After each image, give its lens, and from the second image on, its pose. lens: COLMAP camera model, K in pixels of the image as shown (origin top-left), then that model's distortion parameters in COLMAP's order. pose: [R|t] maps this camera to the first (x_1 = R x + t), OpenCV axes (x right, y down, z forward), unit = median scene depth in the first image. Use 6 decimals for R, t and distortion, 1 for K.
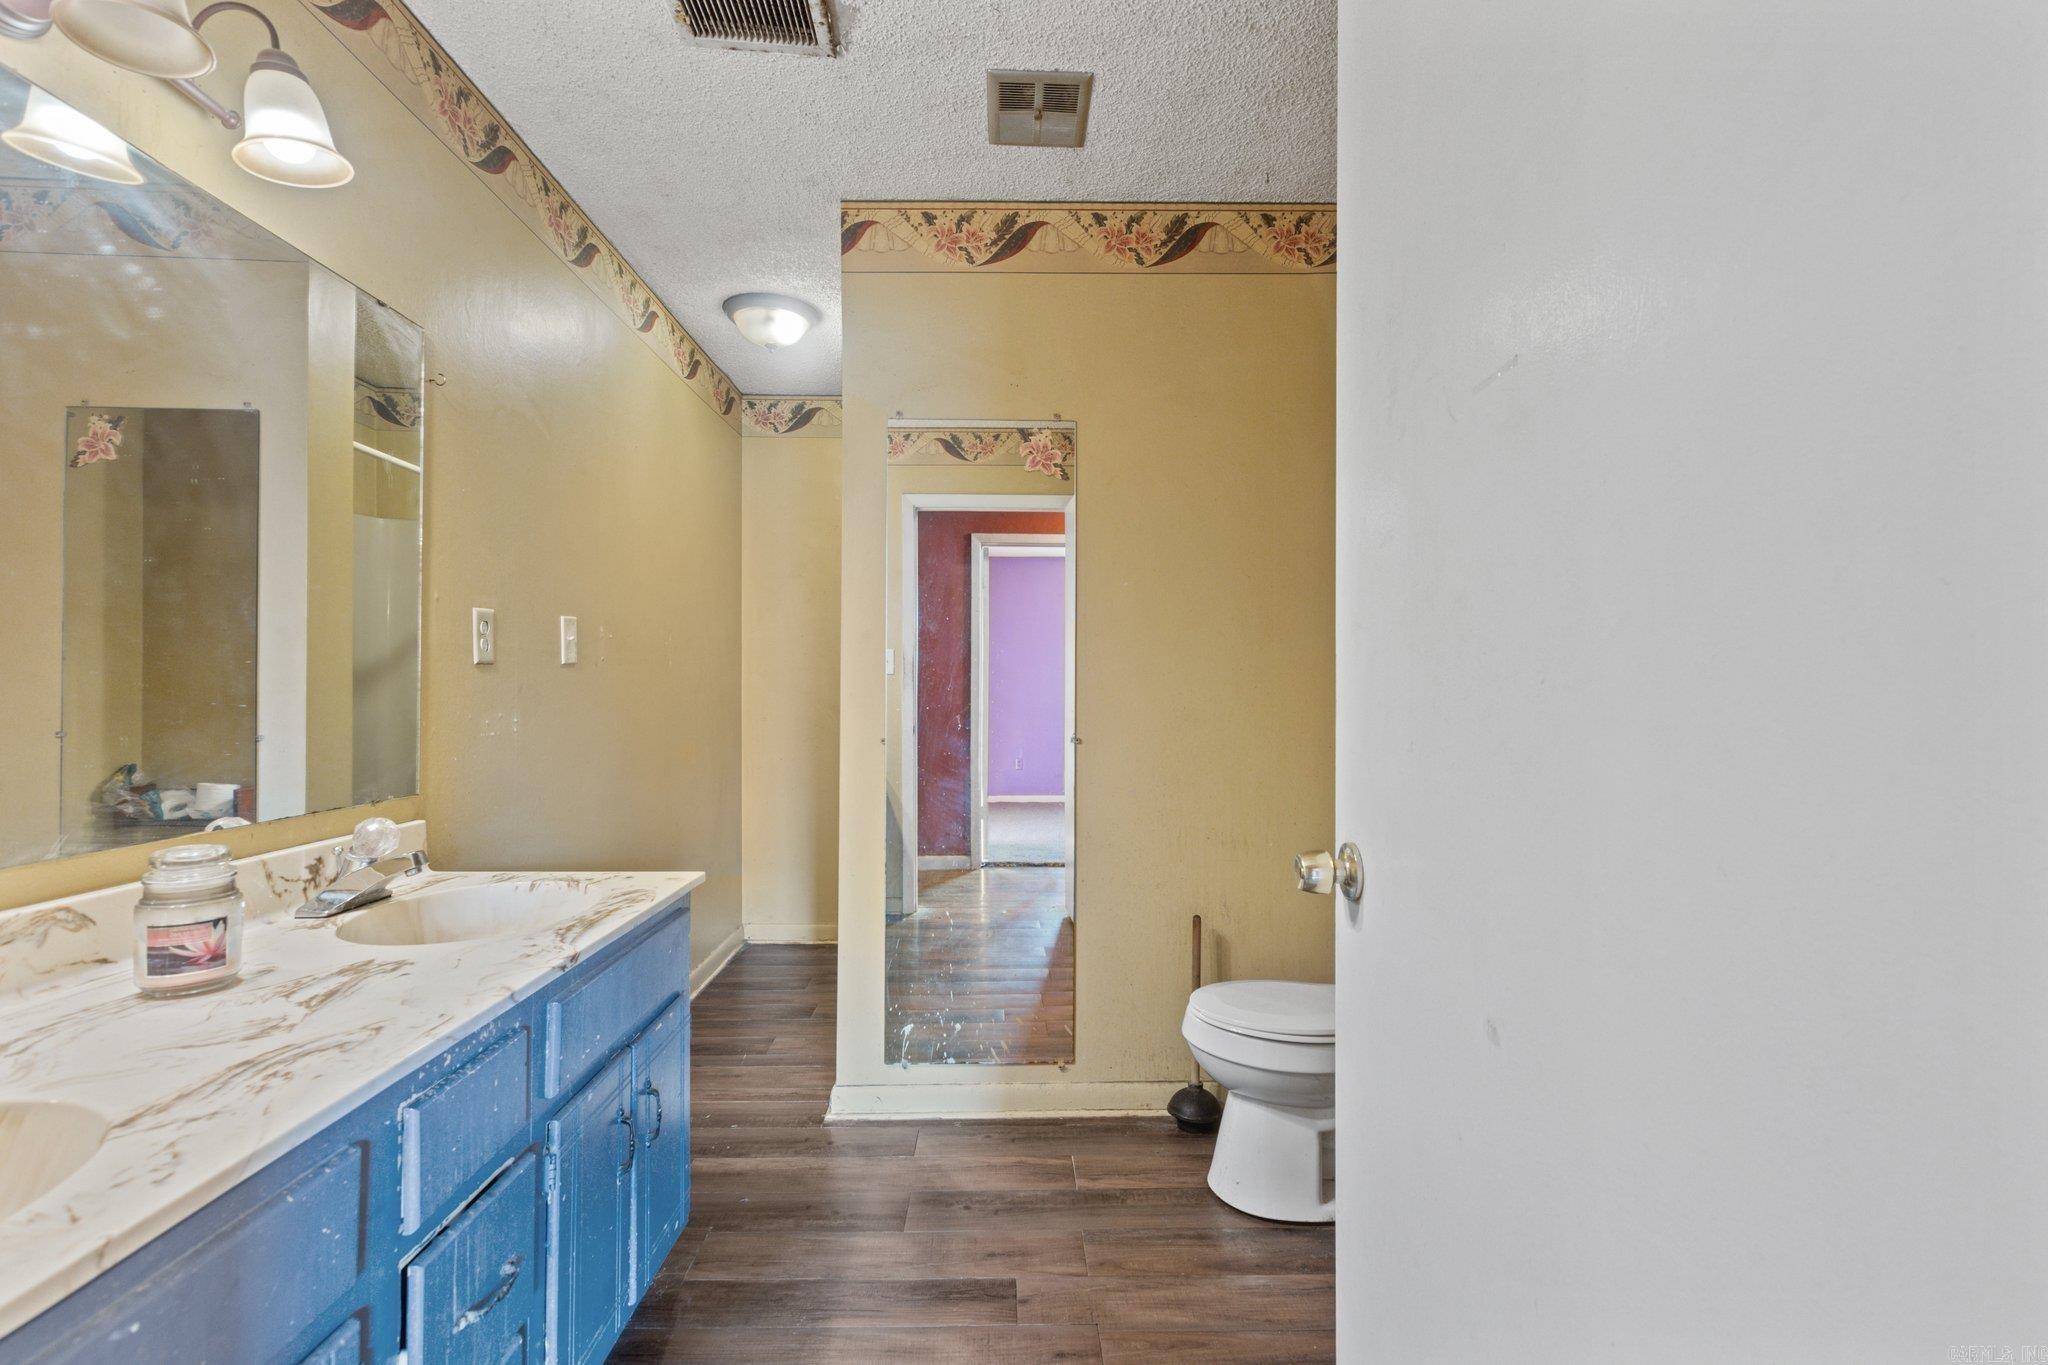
lens RADIAL K [[926.8, 0, 1019.7], [0, 926.8, 683.5], [0, 0, 1]] dist [0.002972, 0.000311]
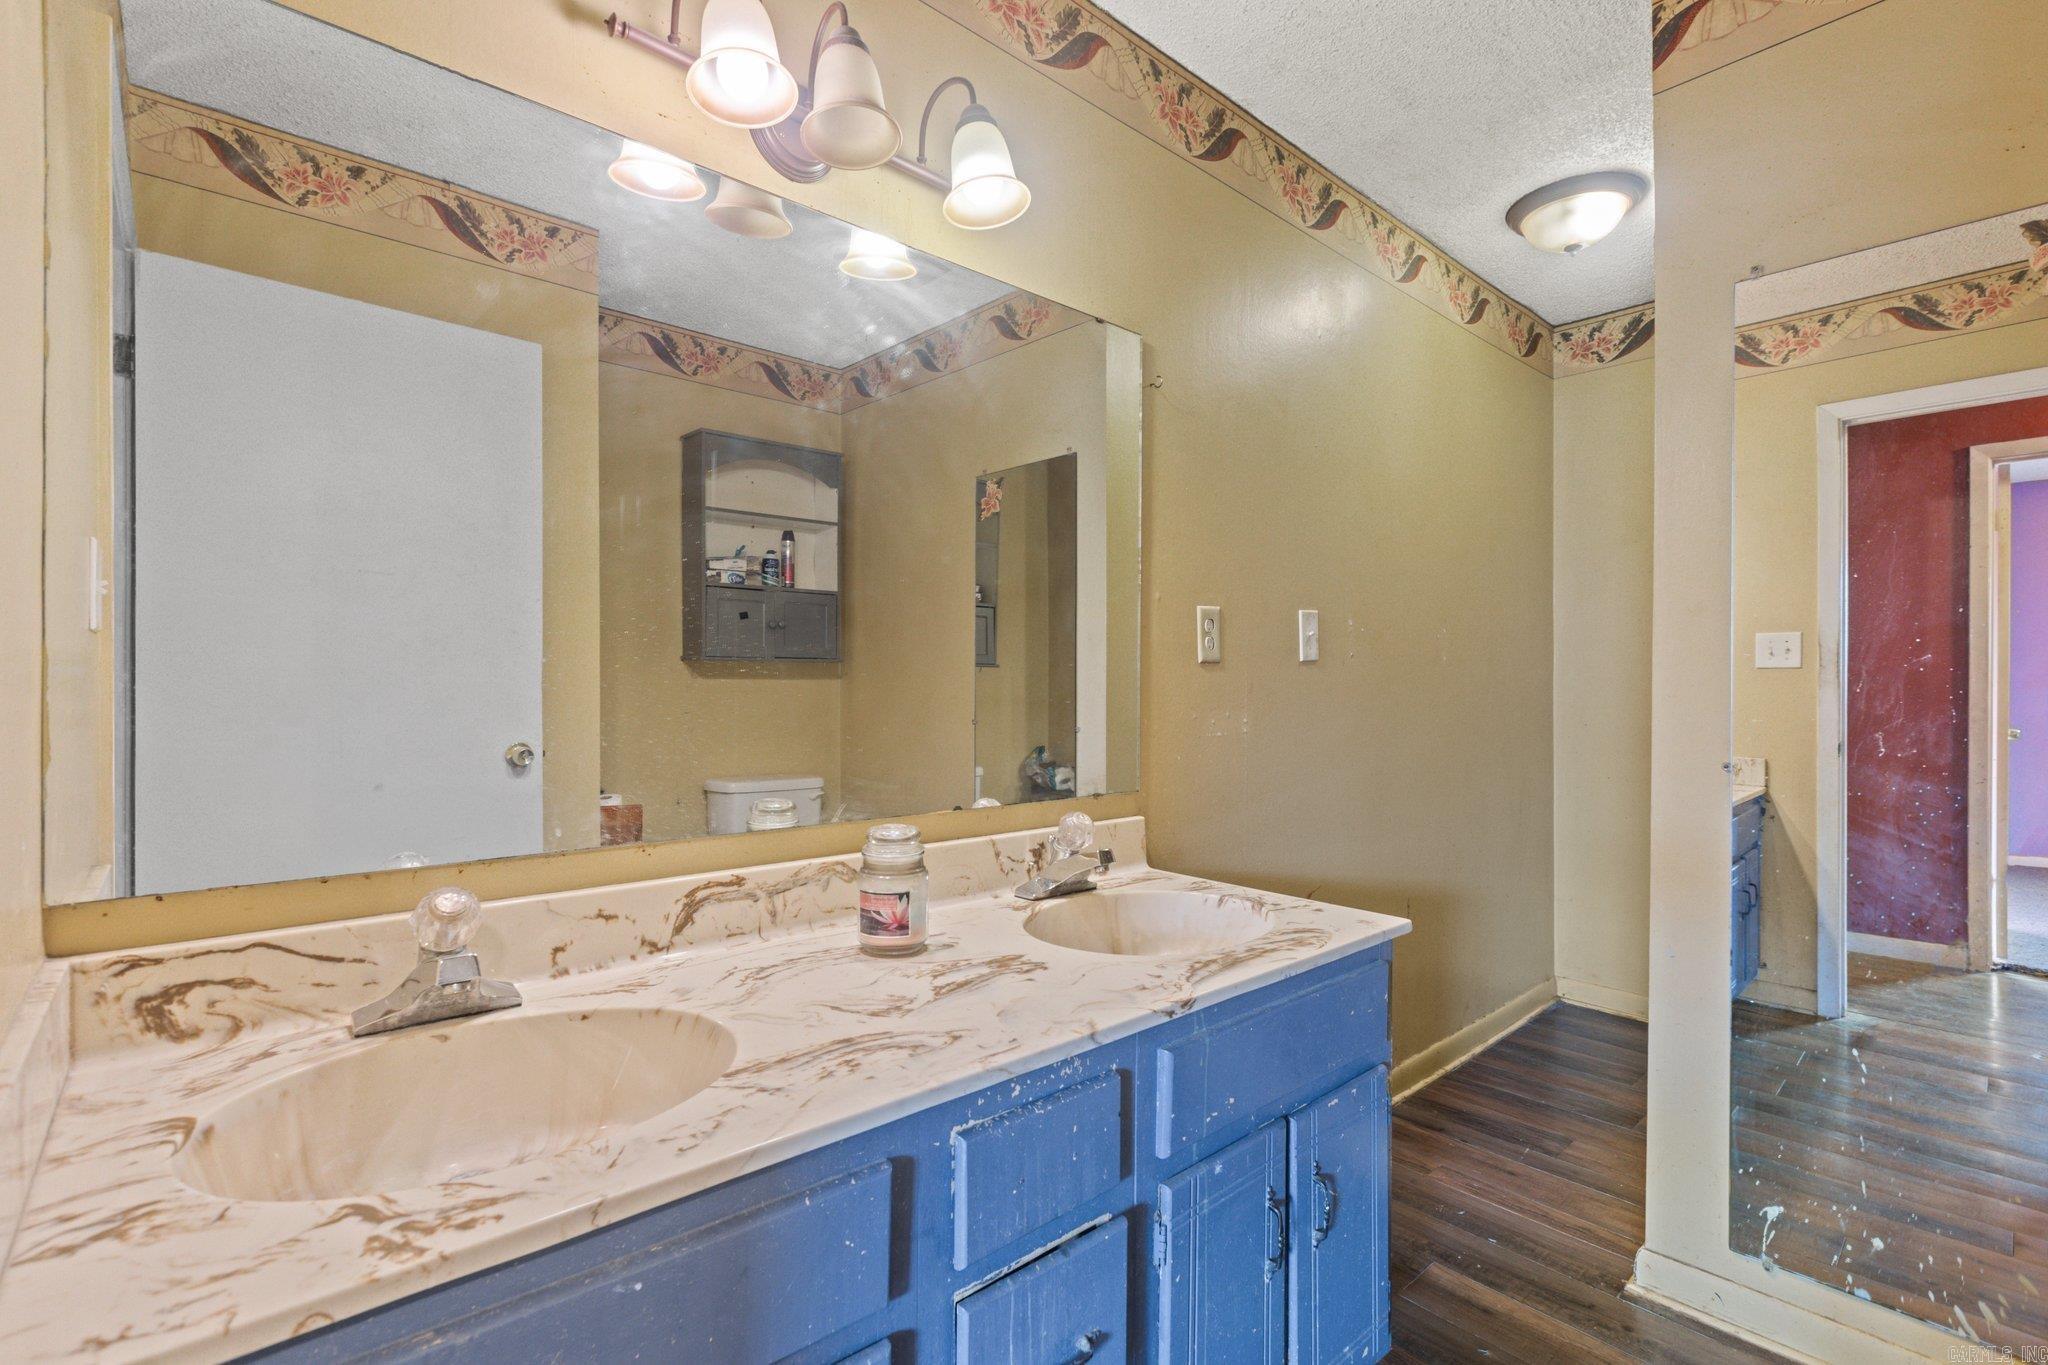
lens RADIAL K [[926.8, 0, 1025.5], [0, 926.8, 687.2], [0, 0, 1]] dist [0.002972, 0.000311]
pose [[0.643759, -0.000841, -0.765228, 0.054381], [0.004454, 0.999987, 0.002648, 0.001649], [0.765215, -0.005113, 0.643754, 0.240148]]
